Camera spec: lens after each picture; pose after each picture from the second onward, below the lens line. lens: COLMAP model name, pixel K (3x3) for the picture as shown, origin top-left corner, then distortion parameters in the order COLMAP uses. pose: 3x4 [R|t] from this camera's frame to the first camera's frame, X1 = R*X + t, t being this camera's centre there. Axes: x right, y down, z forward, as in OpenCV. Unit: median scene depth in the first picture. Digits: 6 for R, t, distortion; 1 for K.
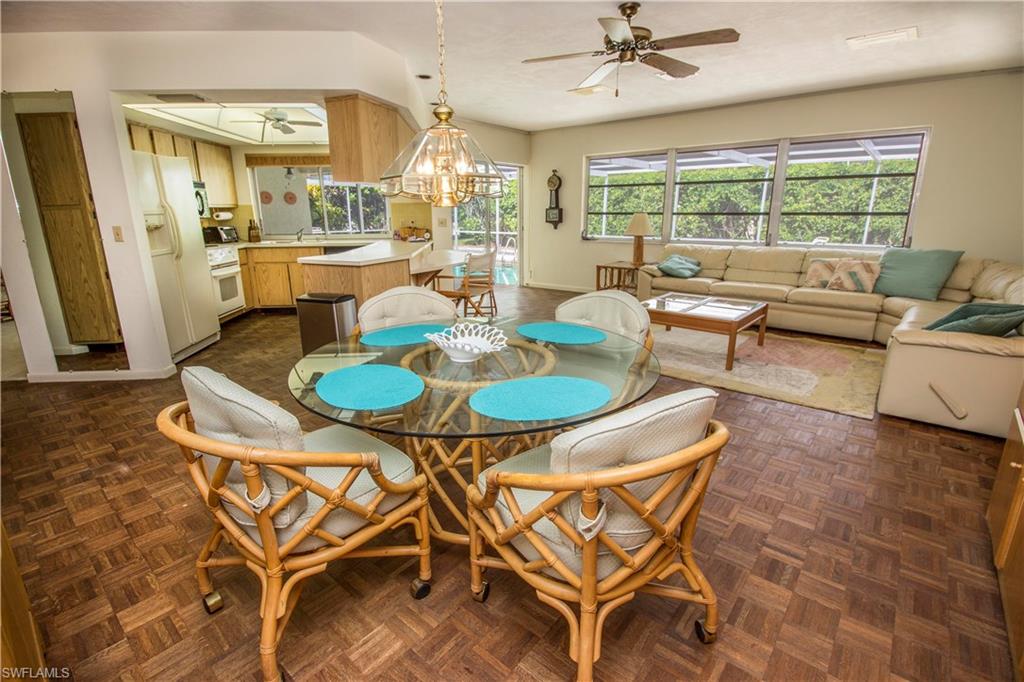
lens RADIAL K [[474.5, 0, 511.9], [0, 474.5, 327.9], [0, 0, 1]] dist [-0.002480, -0.000660]
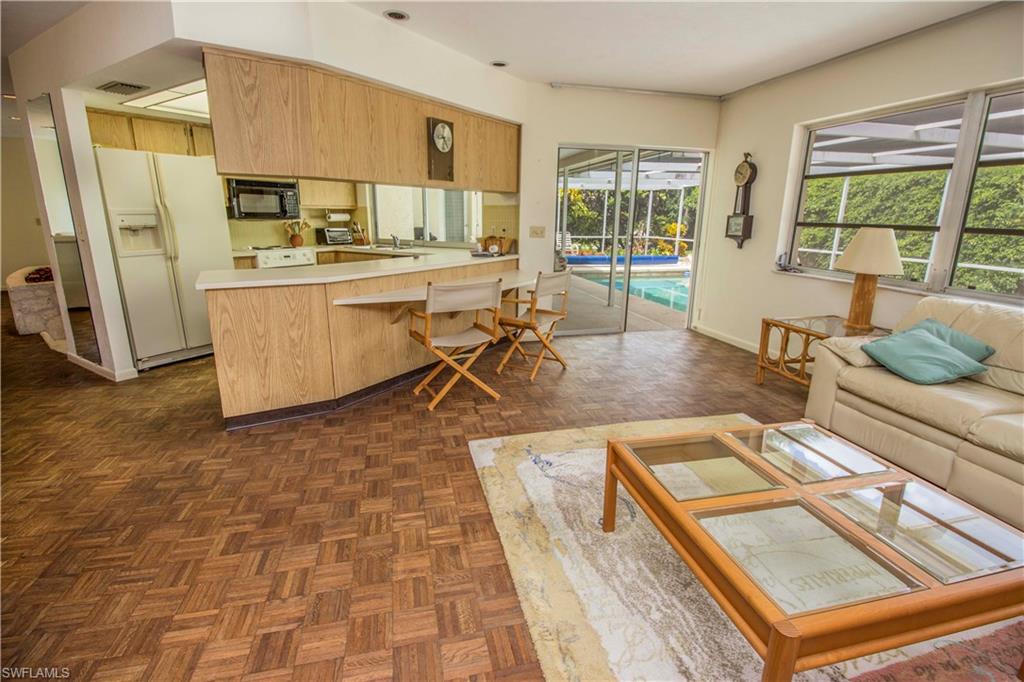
lens RADIAL K [[474.5, 0, 511.9], [0, 474.5, 327.9], [0, 0, 1]] dist [-0.002480, -0.000660]
pose [[0.799385, 0.152510, -0.581141, 0.233267], [-0.158780, 0.986484, 0.040476, -0.084480], [0.579459, 0.059918, 0.812796, 0.331886]]
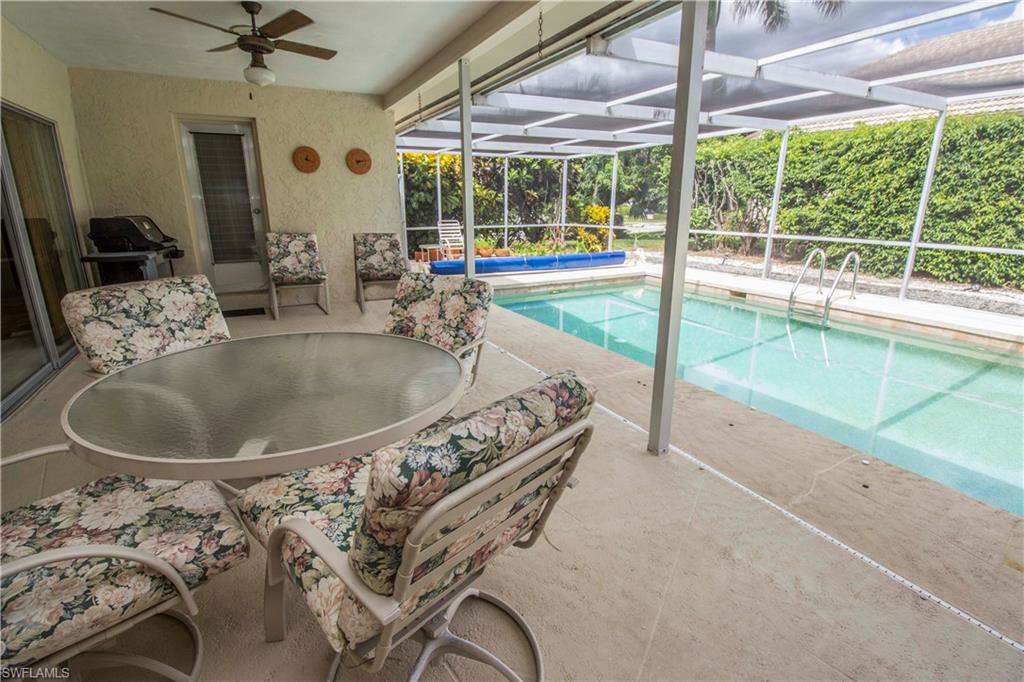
lens RADIAL K [[474.5, 0, 511.9], [0, 474.5, 327.9], [0, 0, 1]] dist [-0.002480, -0.000660]
pose [[0.929580, 0.096117, -0.355868, -0.211500], [-0.090193, 0.995369, 0.033243, -0.216580], [0.357416, 0.001195, 0.933945, 0.970850]]
